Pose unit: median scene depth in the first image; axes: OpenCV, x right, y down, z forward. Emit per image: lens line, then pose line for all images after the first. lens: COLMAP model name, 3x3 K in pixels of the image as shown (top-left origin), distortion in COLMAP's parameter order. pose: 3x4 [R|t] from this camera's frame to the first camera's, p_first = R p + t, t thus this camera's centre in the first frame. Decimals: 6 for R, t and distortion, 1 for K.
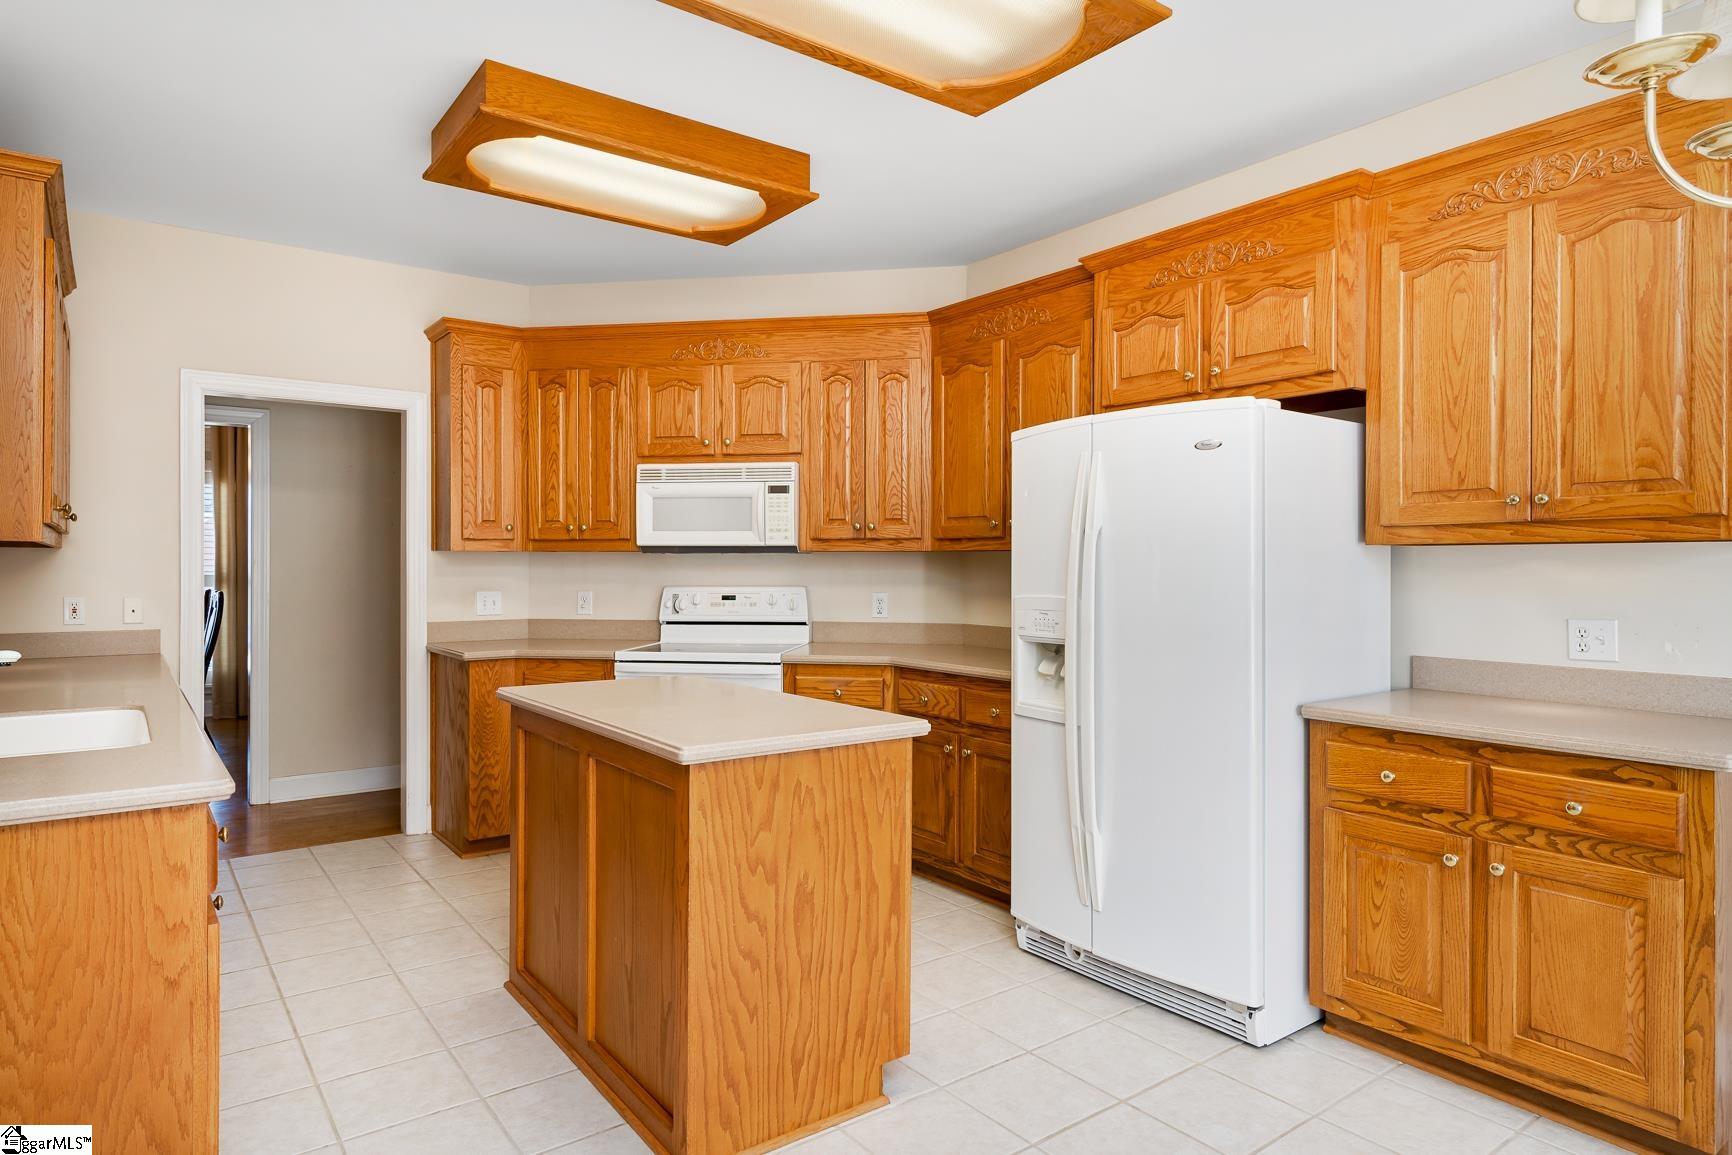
lens RADIAL K [[966.9, 0, 850.1], [0, 966.9, 586.0], [0, 0, 1]] dist [-0.006782, -0.001470]
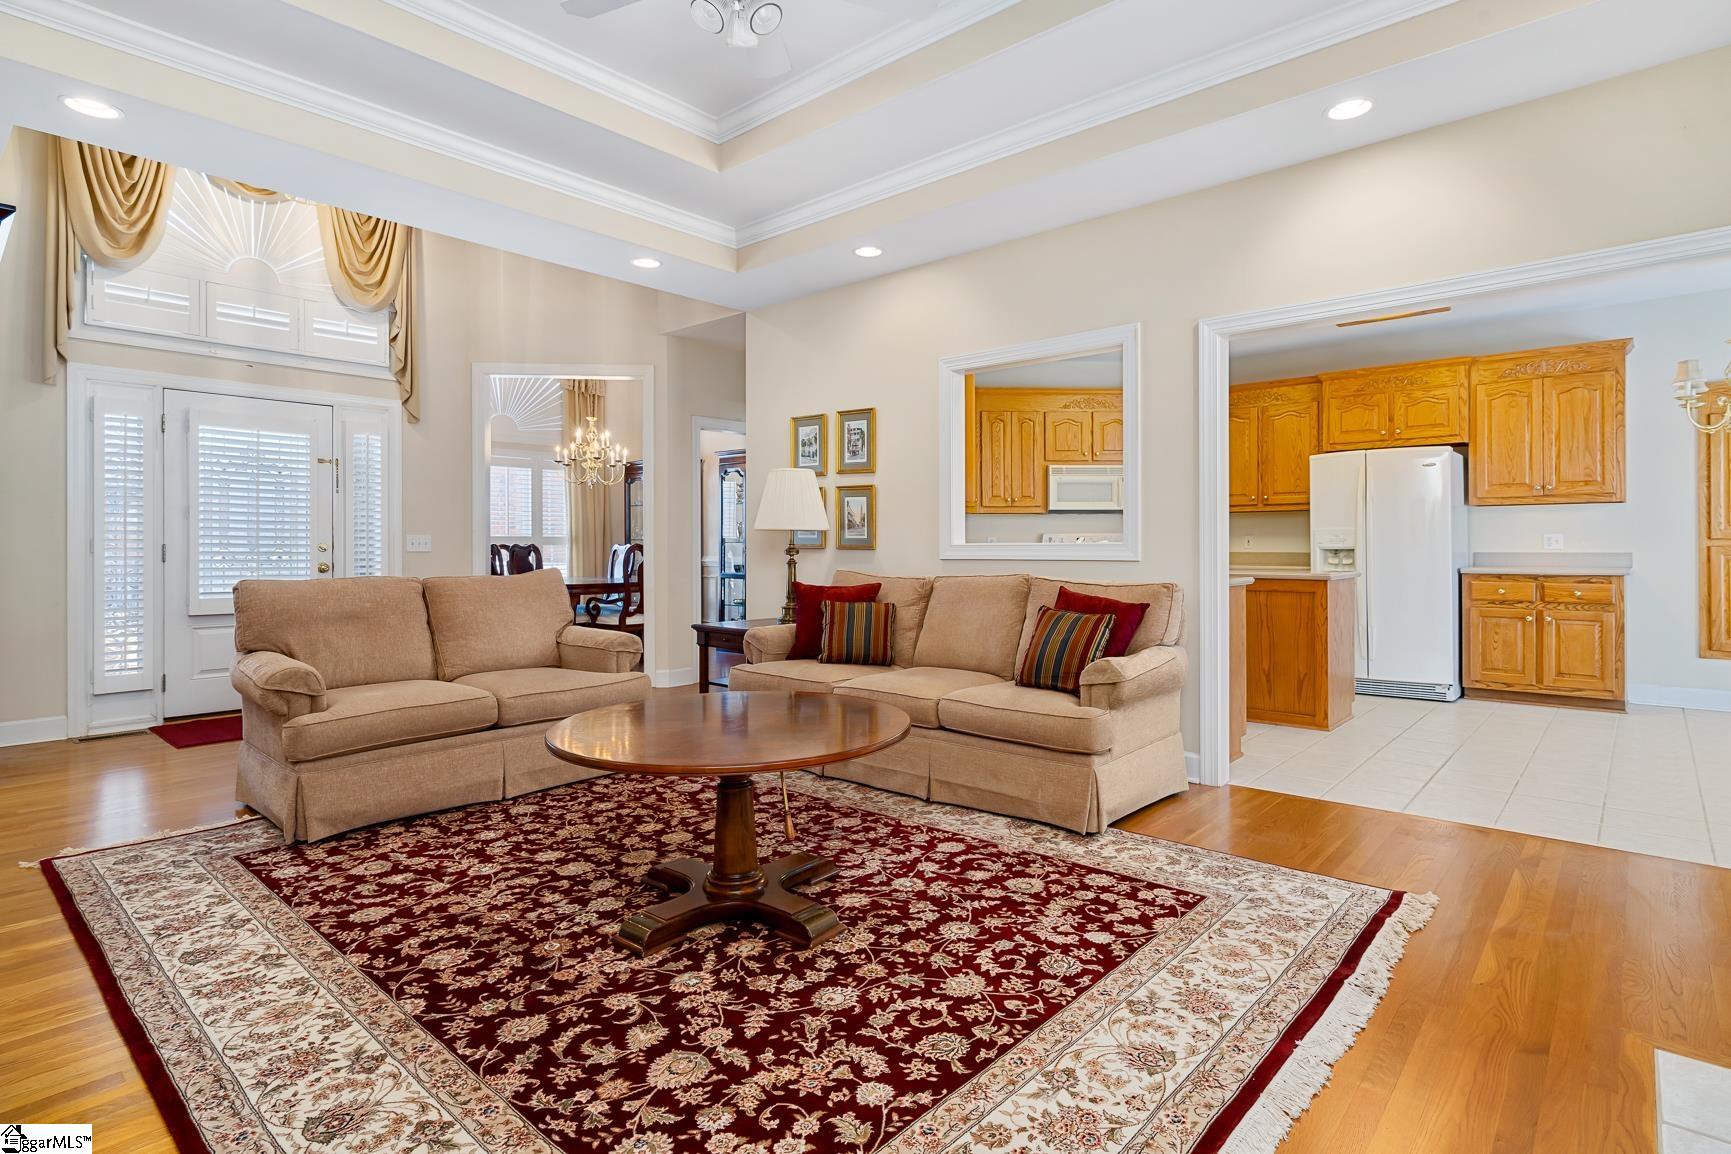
lens RADIAL K [[861.1, 0, 880.6], [0, 861.1, 568.7], [0, 0, 1]] dist [-0.002020, 0.002281]
pose [[0.974258, -0.012243, 0.225103, -1.658212], [0.011063, 0.999918, 0.006505, 0.101363], [-0.225164, -0.003847, 0.974313, -0.936529]]
